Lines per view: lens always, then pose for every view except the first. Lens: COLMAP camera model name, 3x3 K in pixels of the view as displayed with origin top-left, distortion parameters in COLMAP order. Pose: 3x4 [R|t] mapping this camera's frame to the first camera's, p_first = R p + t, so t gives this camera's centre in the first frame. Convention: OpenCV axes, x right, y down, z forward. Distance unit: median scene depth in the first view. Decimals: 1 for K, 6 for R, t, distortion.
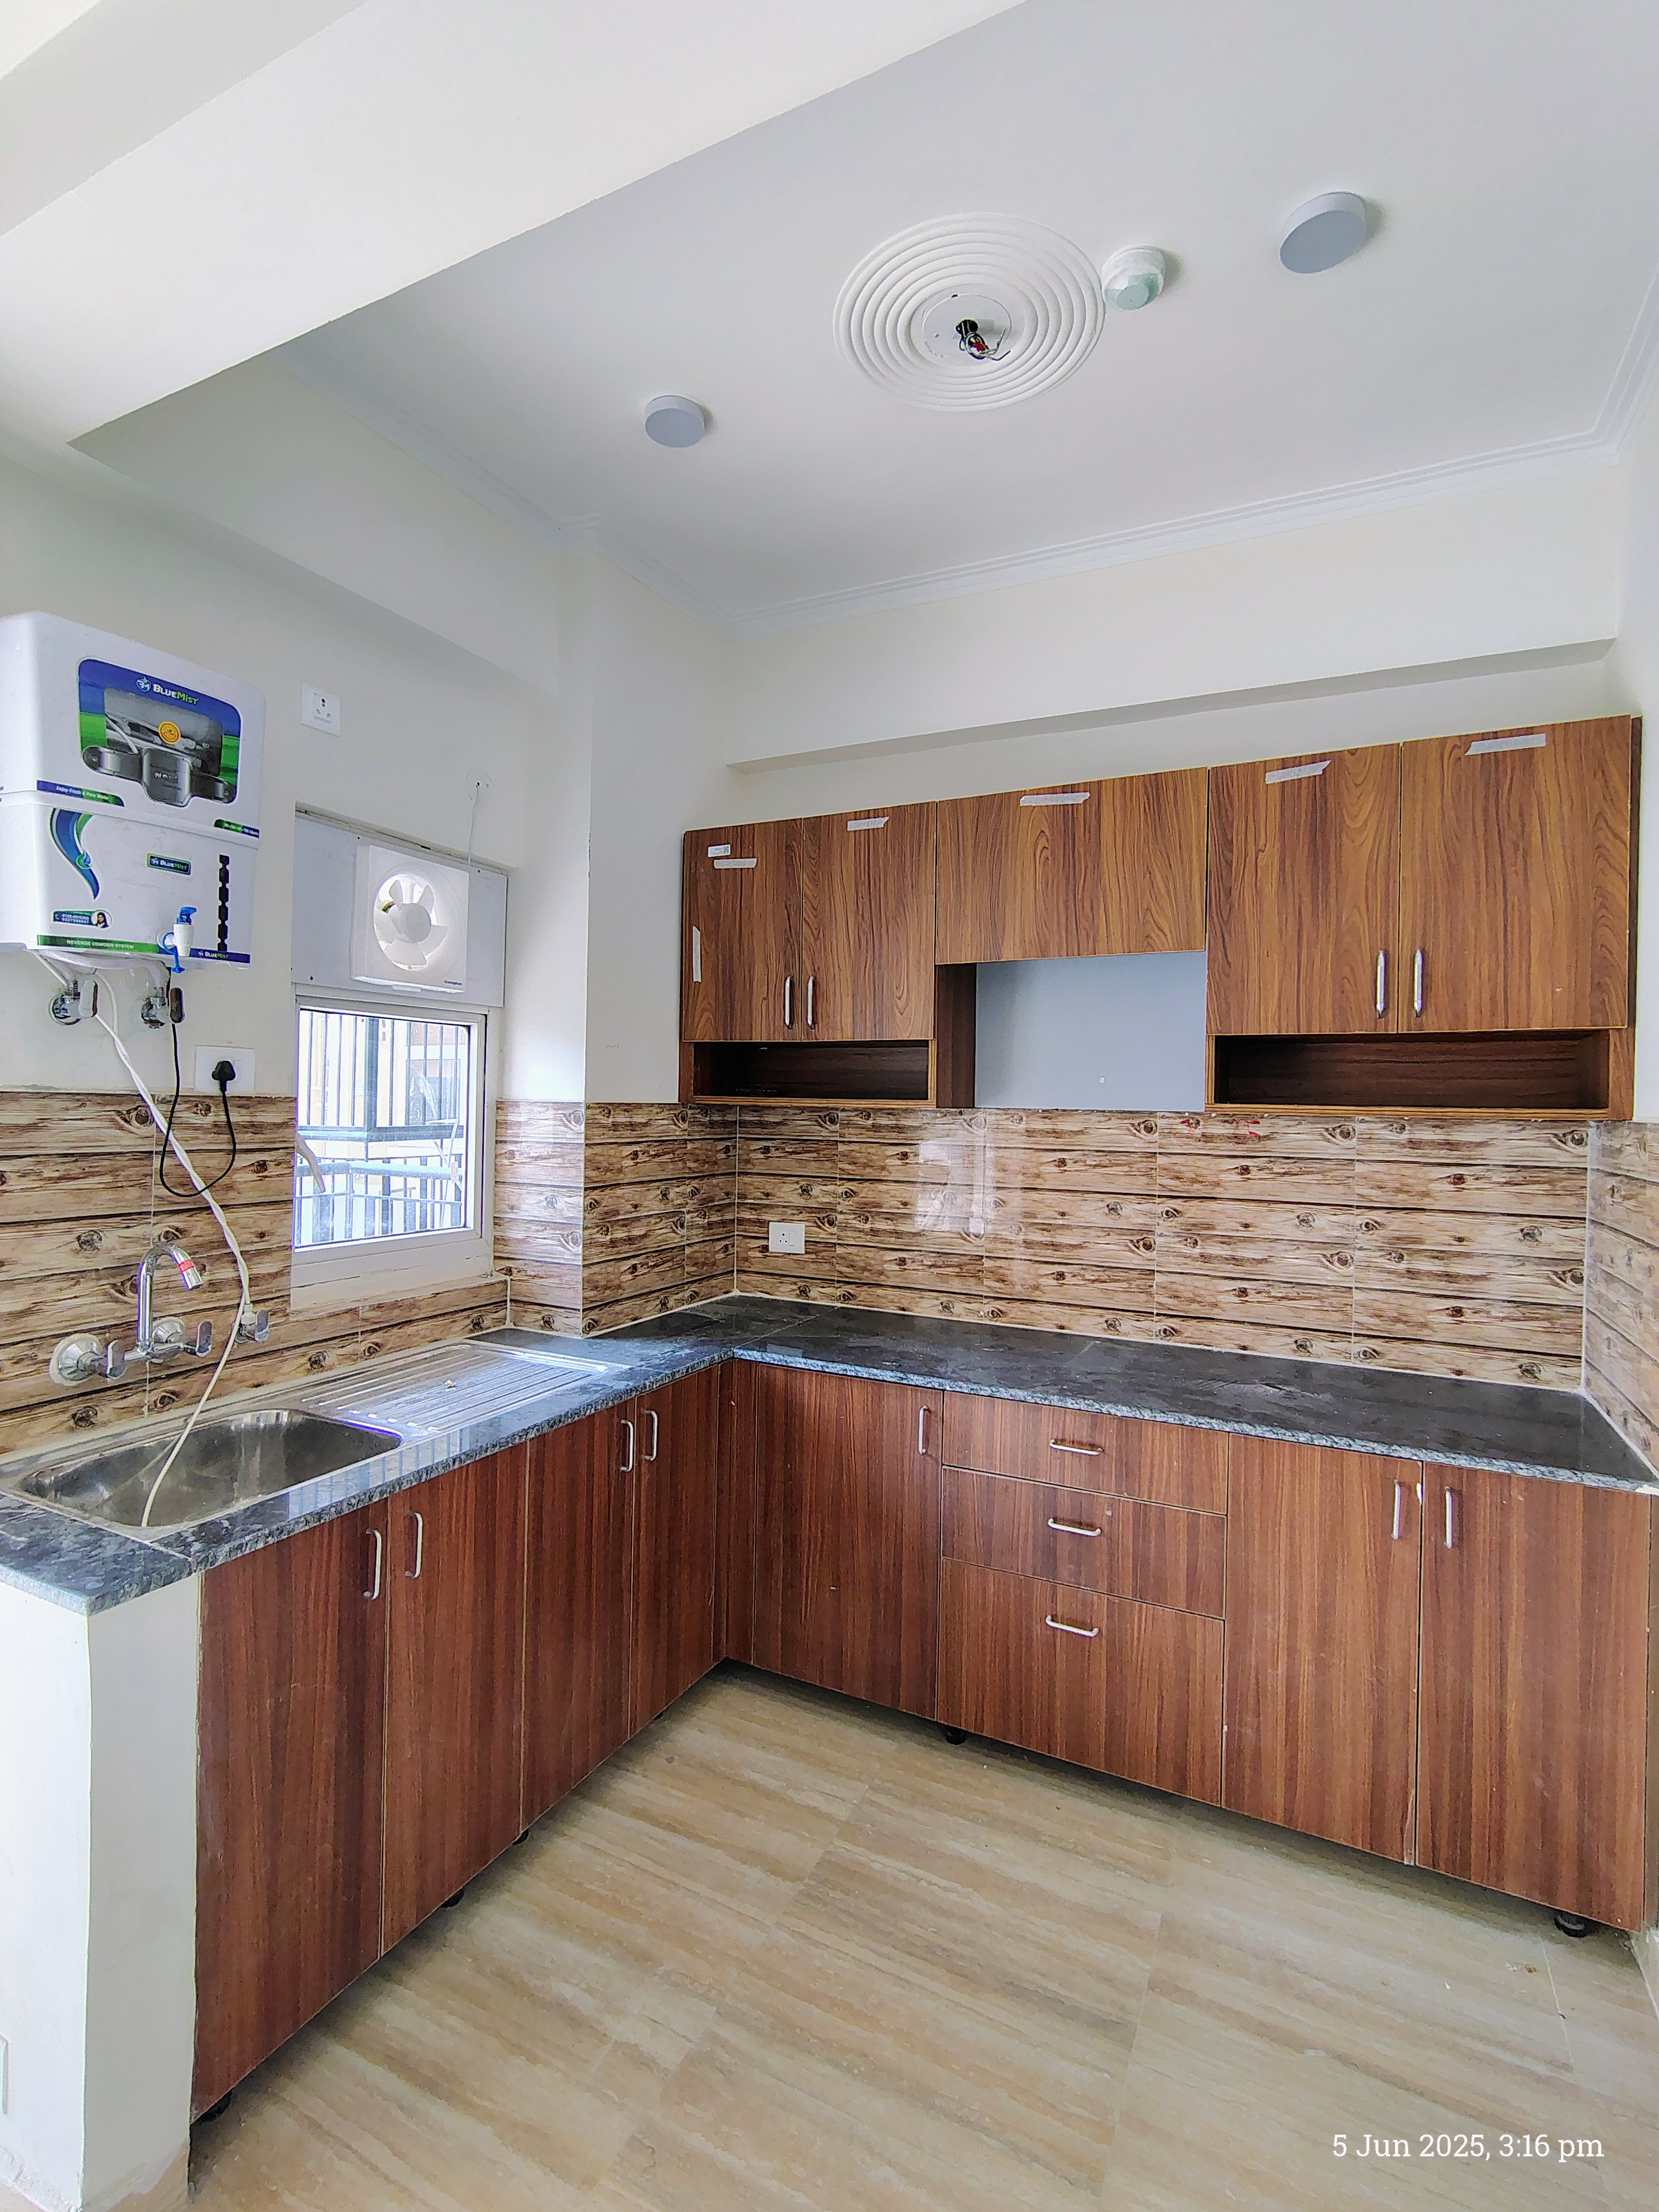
lens RADIAL K [[1055.0, 0, 832.8], [0, 1055.0, 1100.7], [0, 0, 1]] dist [-0.002931, -0.000043]
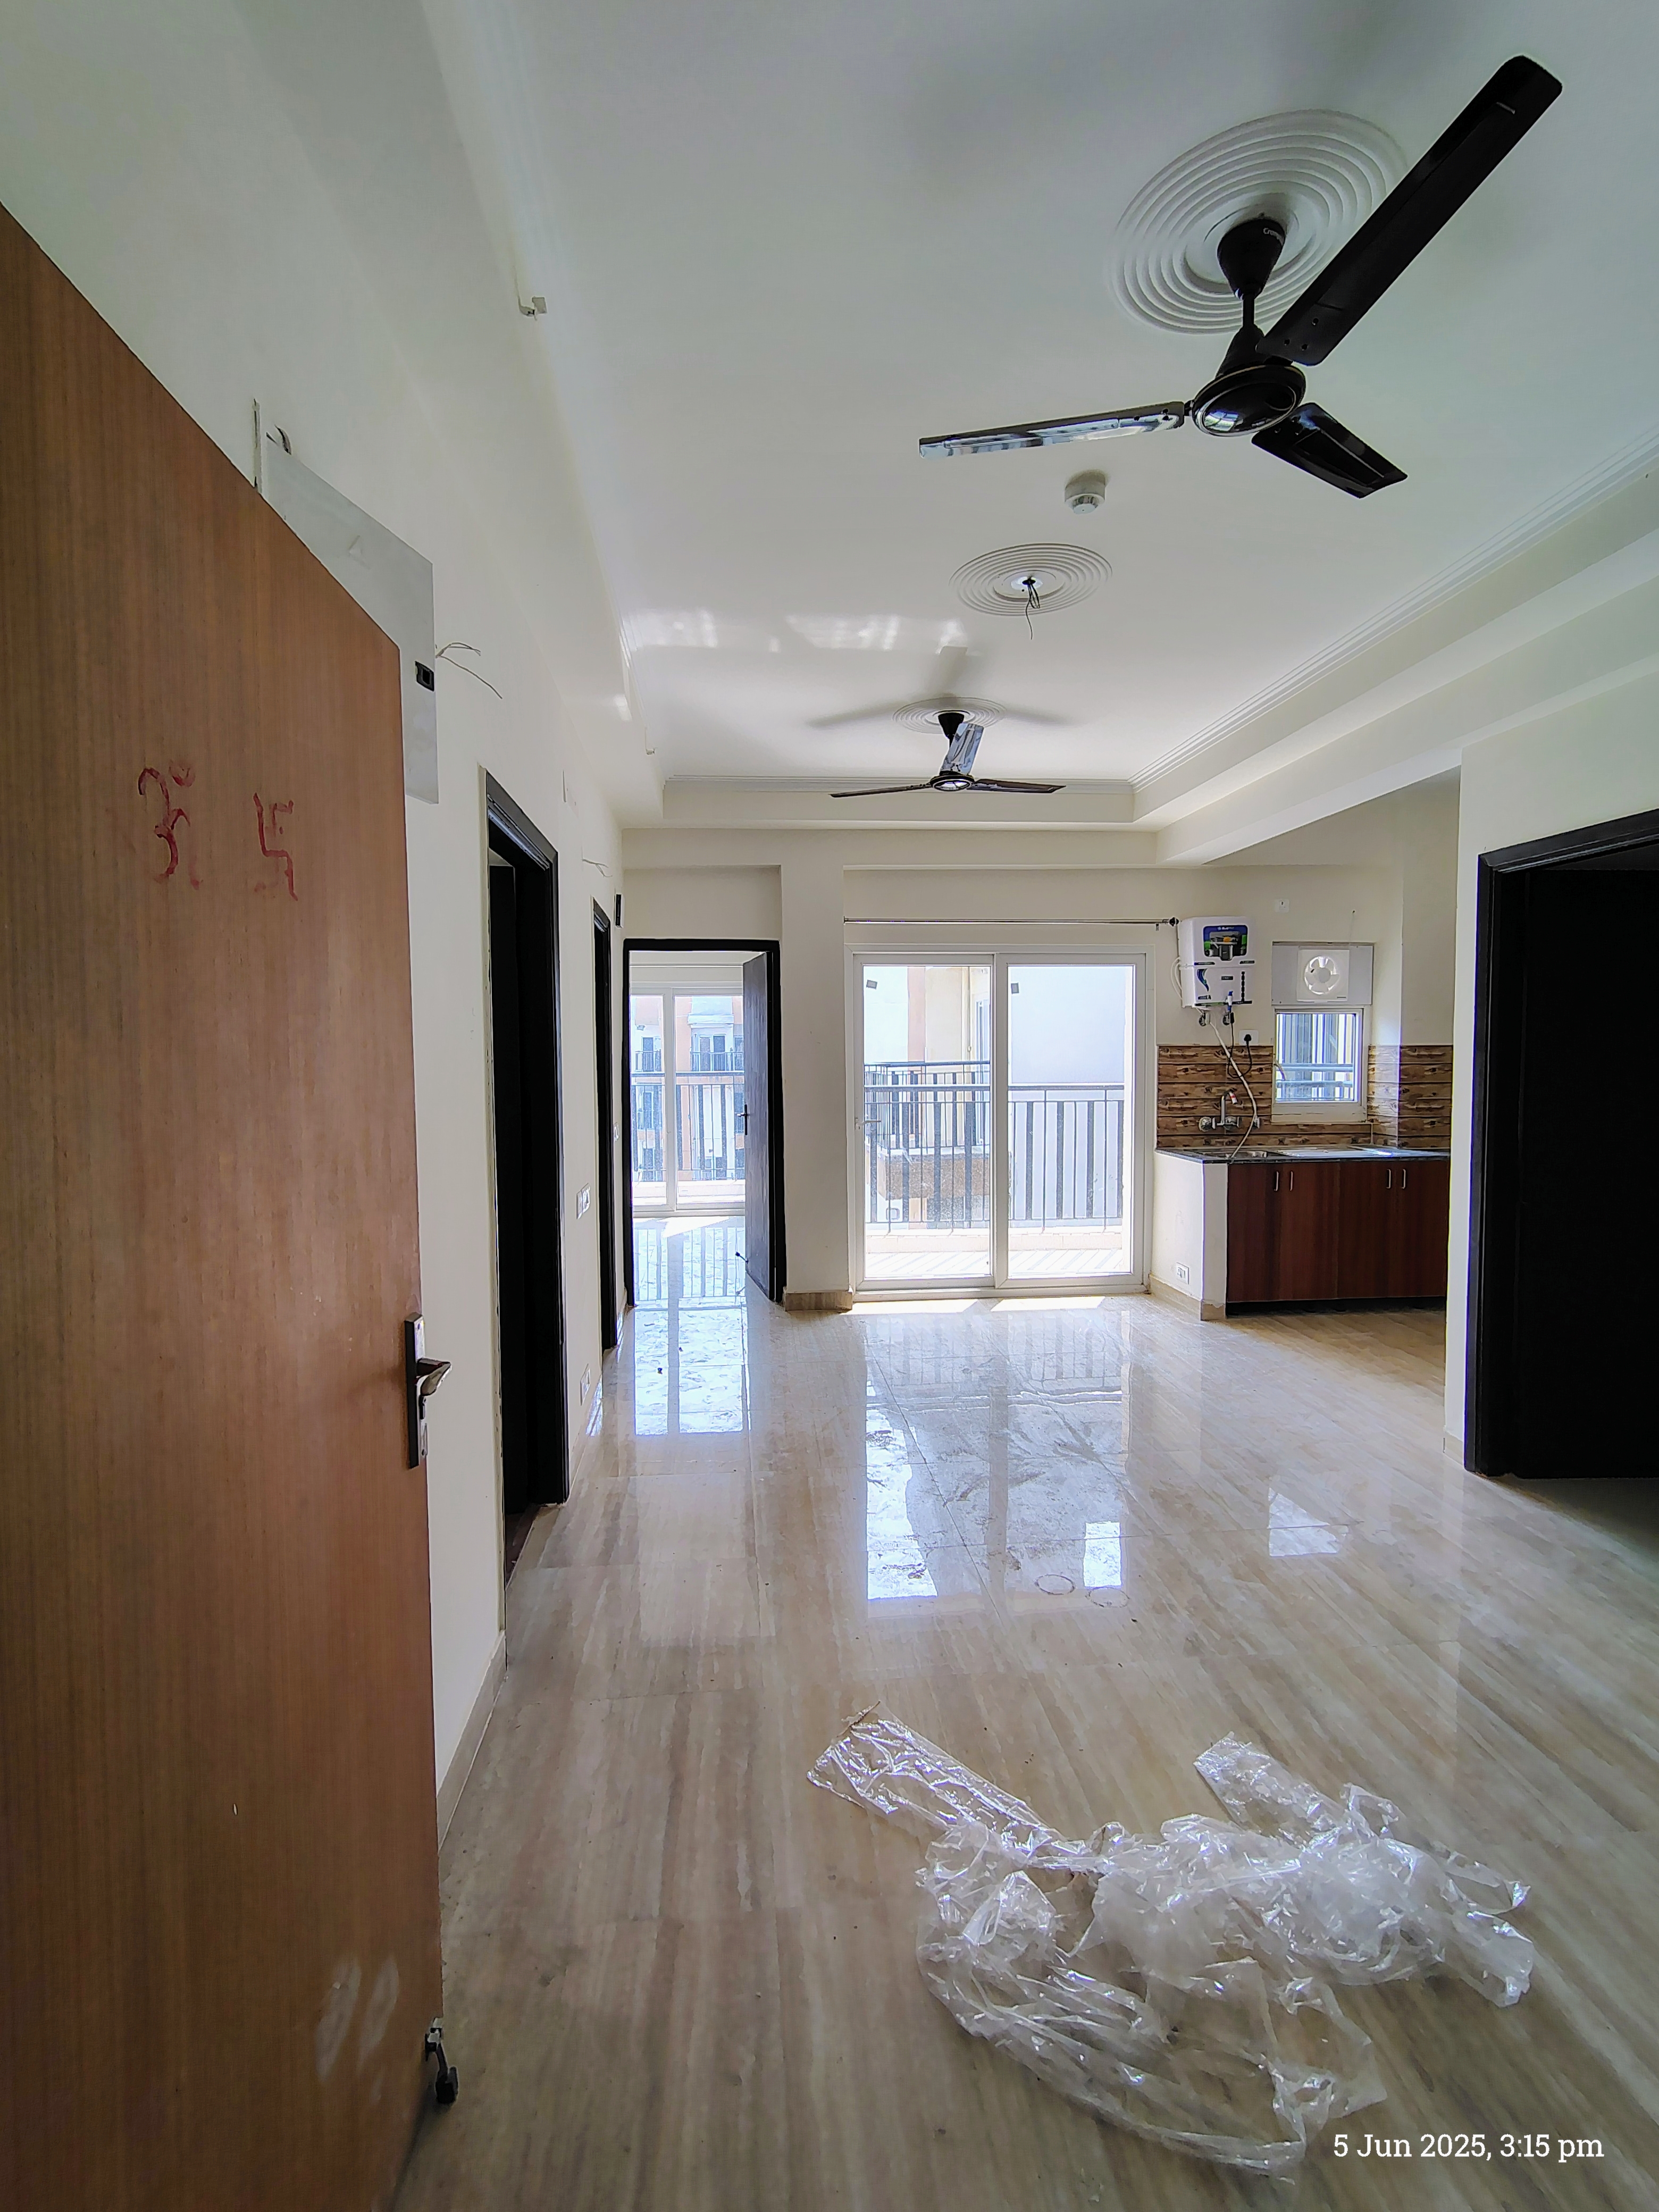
lens RADIAL K [[1055.0, 0, 832.8], [0, 1055.0, 1100.7], [0, 0, 1]] dist [-0.002931, -0.000043]
pose [[0.544970, 0.019662, -0.838225, 1.278600], [0.016811, 0.999268, 0.034369, 0.027595], [0.838287, -0.032821, 0.544241, -1.607815]]
